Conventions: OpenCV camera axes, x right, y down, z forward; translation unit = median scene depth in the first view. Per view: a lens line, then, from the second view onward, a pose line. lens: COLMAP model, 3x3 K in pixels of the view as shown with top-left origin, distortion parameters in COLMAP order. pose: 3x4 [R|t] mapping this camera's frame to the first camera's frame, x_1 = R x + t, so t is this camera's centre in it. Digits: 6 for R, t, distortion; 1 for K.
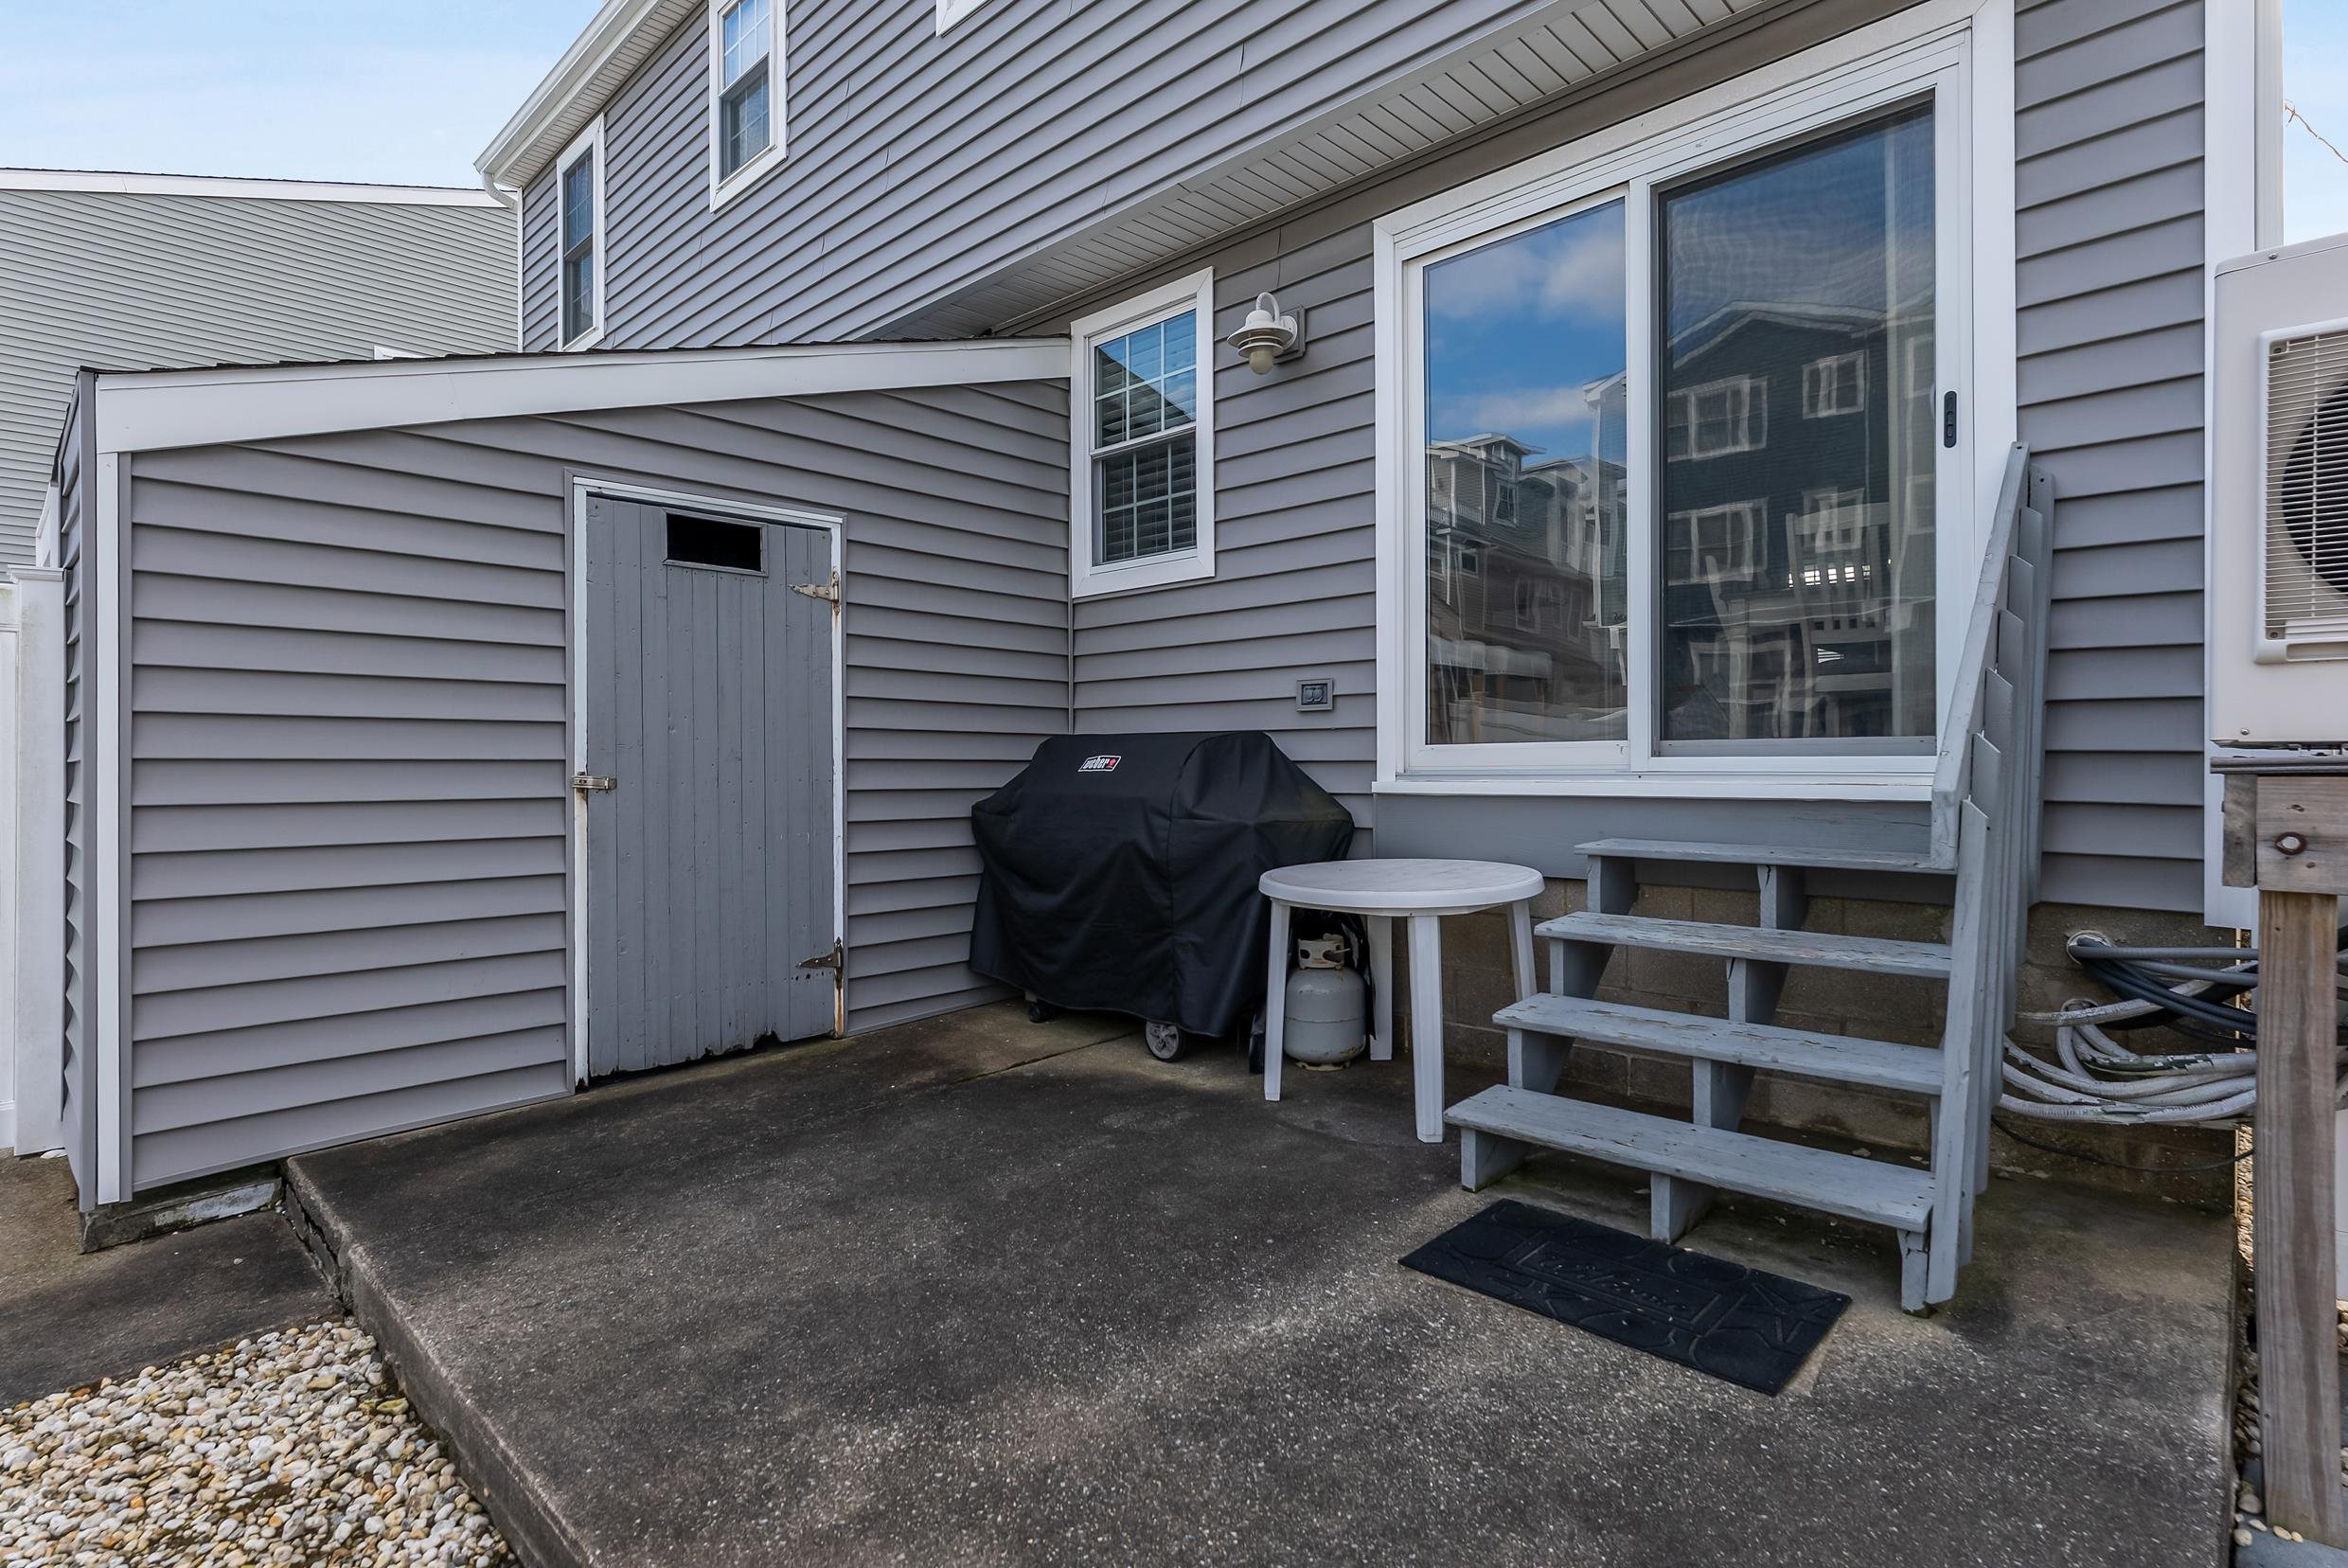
lens RADIAL K [[1144.1, 0, 1181.3], [0, 1144.1, 782.7], [0, 0, 1]] dist [0.005391, 0.000075]
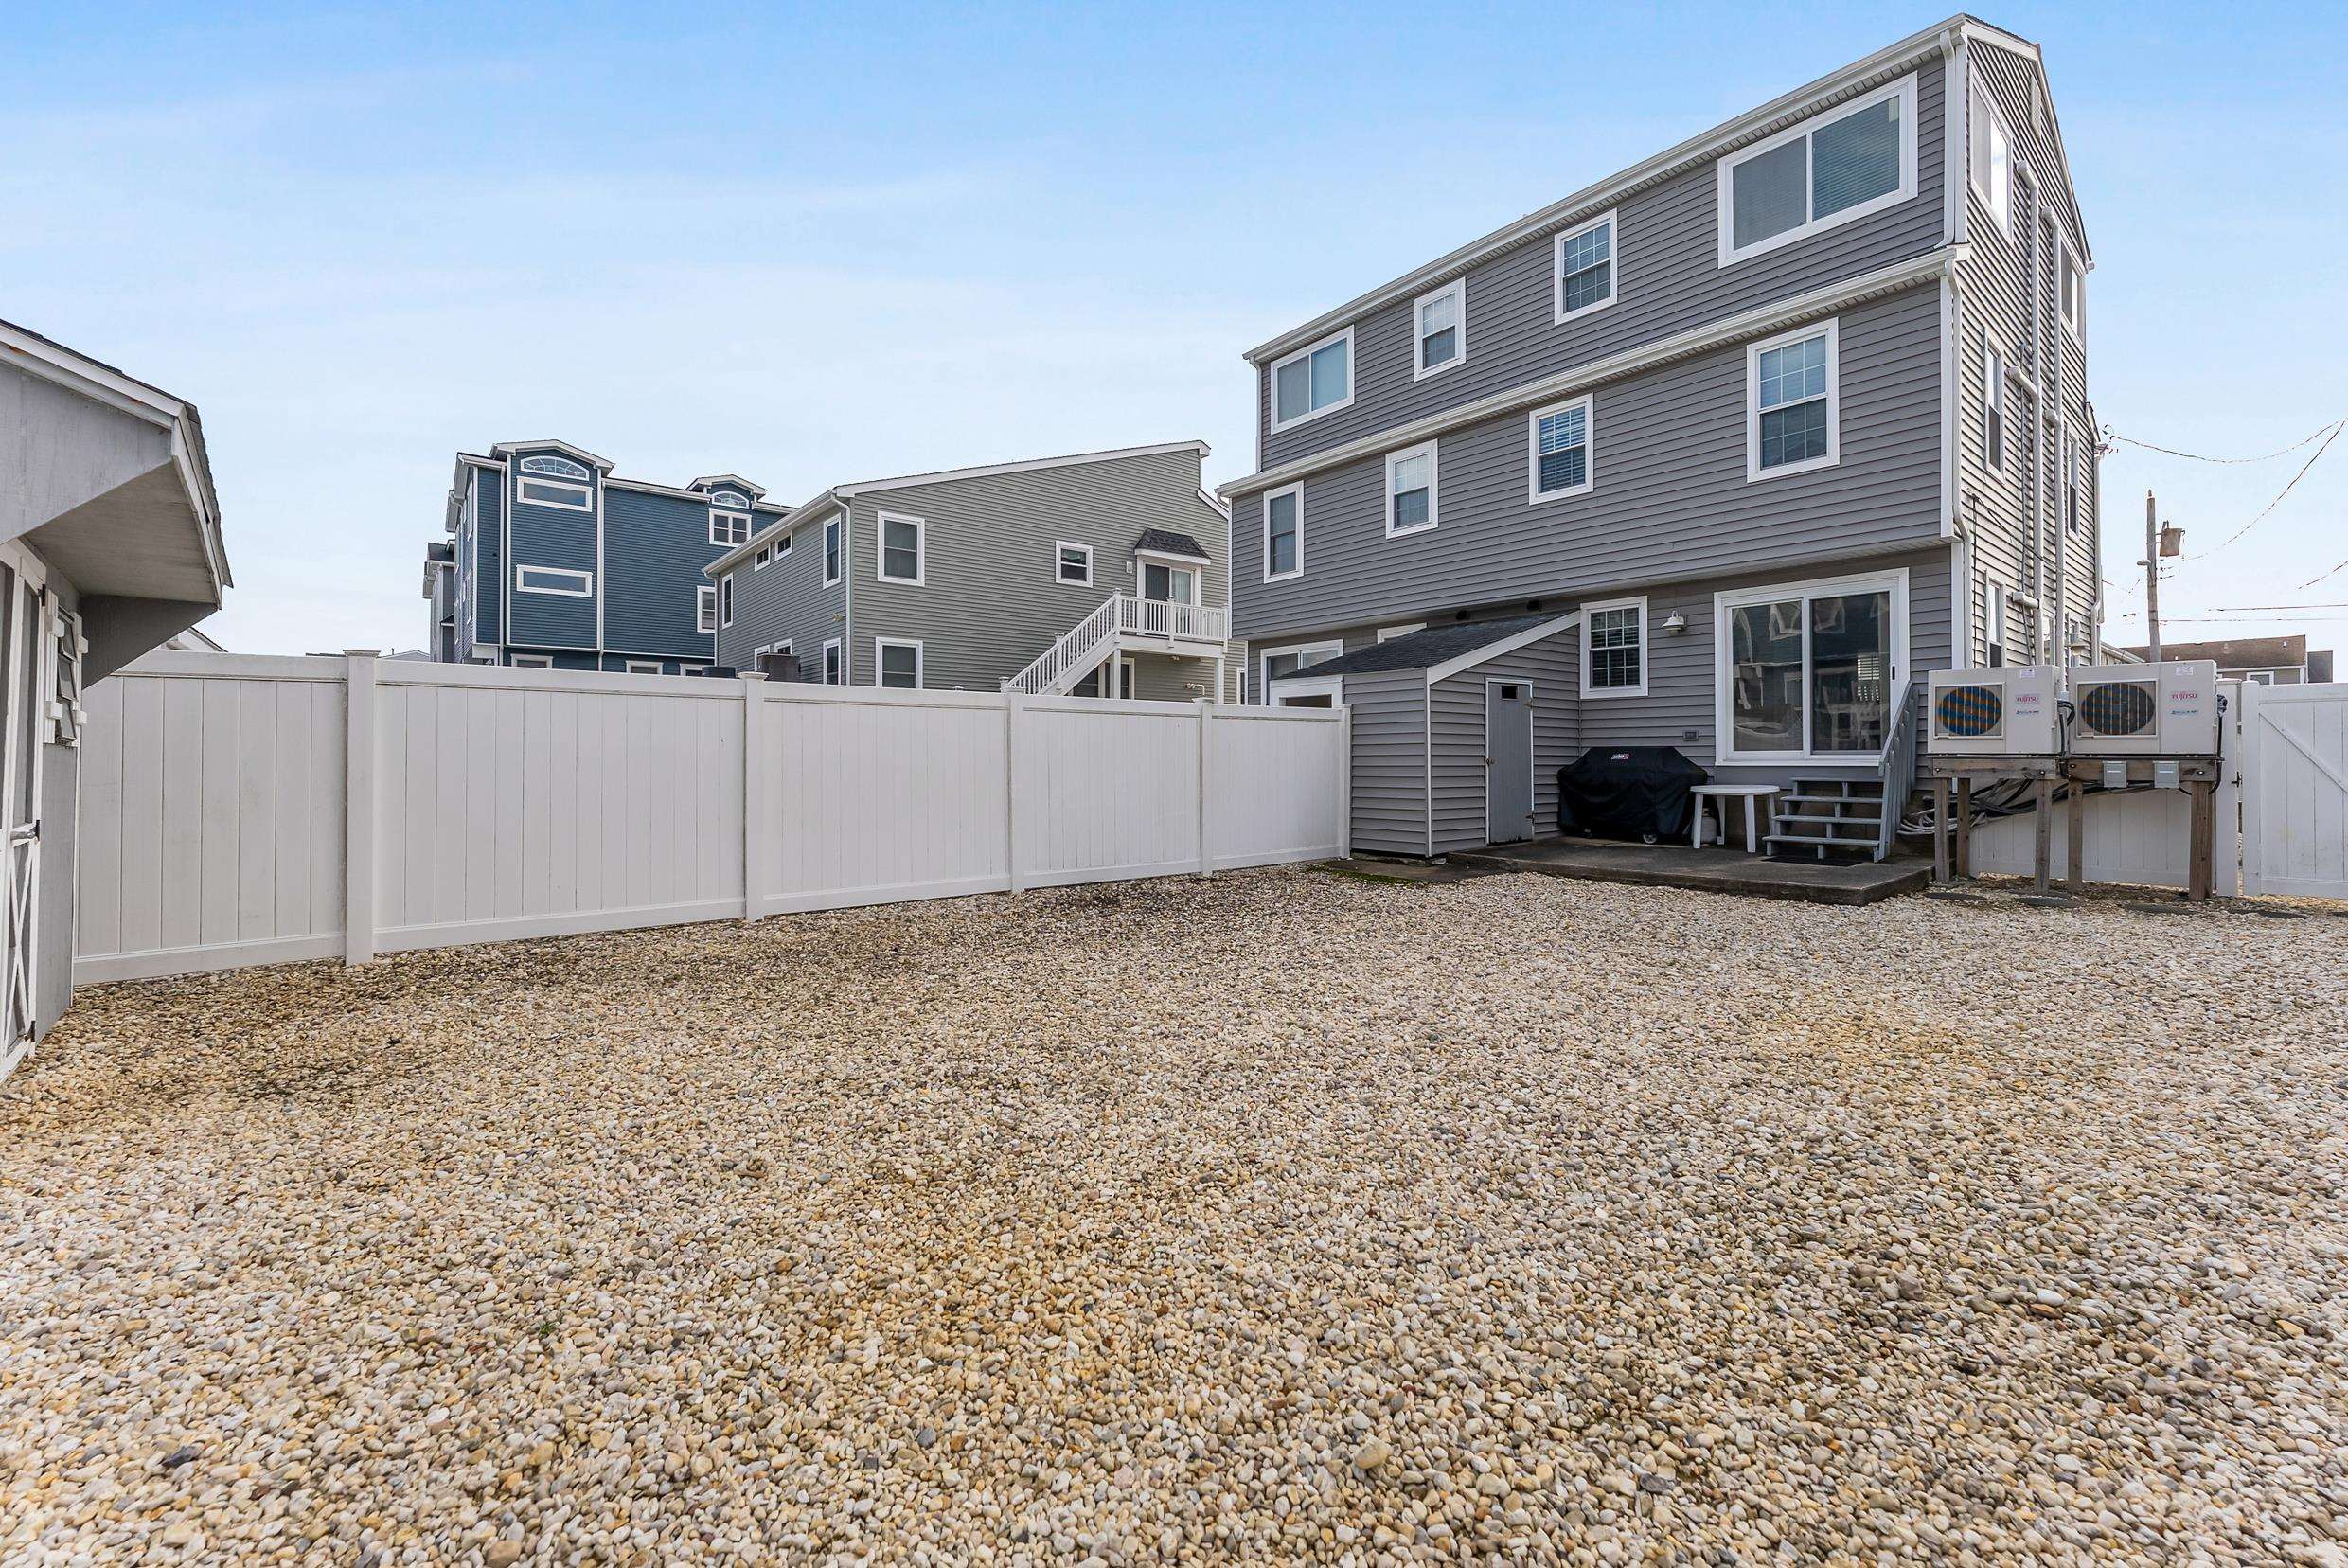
lens RADIAL K [[963.9, 0, 1163.3], [0, 963.9, 762.4], [0, 0, 1]] dist [-0.002438, -0.000068]
pose [[0.991617, 0.002383, -0.129191, -1.056959], [-0.004171, 0.999899, -0.013569, 0.044562], [0.129146, 0.013994, 0.991527, -1.973912]]
